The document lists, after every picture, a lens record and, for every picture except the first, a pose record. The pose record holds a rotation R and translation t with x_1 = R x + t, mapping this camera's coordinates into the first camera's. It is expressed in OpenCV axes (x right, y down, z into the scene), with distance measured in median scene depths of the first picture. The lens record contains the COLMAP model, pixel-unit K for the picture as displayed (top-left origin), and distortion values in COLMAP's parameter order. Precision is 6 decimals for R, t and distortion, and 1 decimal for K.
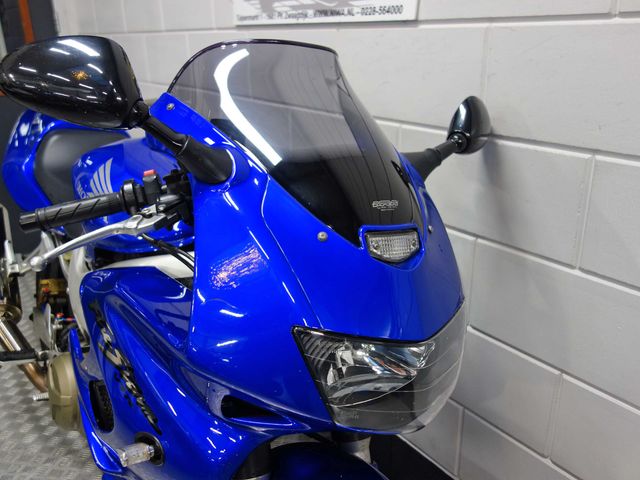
lens RADIAL K [[556.3, 0, 319.0], [0, 556.3, 239.2], [0, 0, 1]] dist [0.021318, -0.017367]
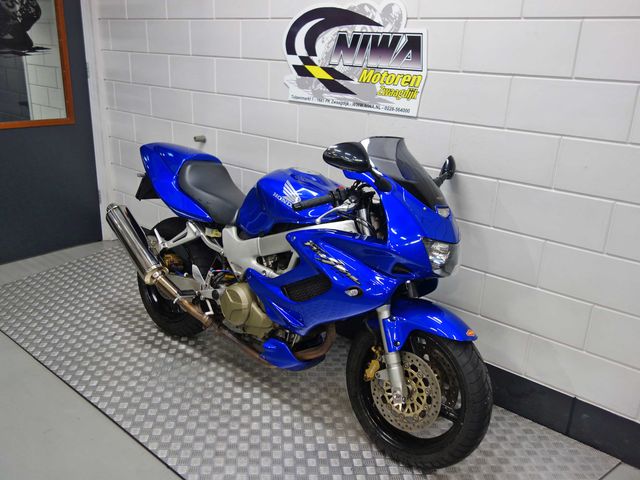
lens RADIAL K [[556.3, 0, 321.6], [0, 556.3, 238.6], [0, 0, 1]] dist [0.021318, -0.017367]
pose [[0.970667, -0.019451, 0.239641, -0.767640], [0.025854, 0.999387, -0.023603, 0.130567], [-0.239035, 0.029106, 0.970575, -1.075731]]
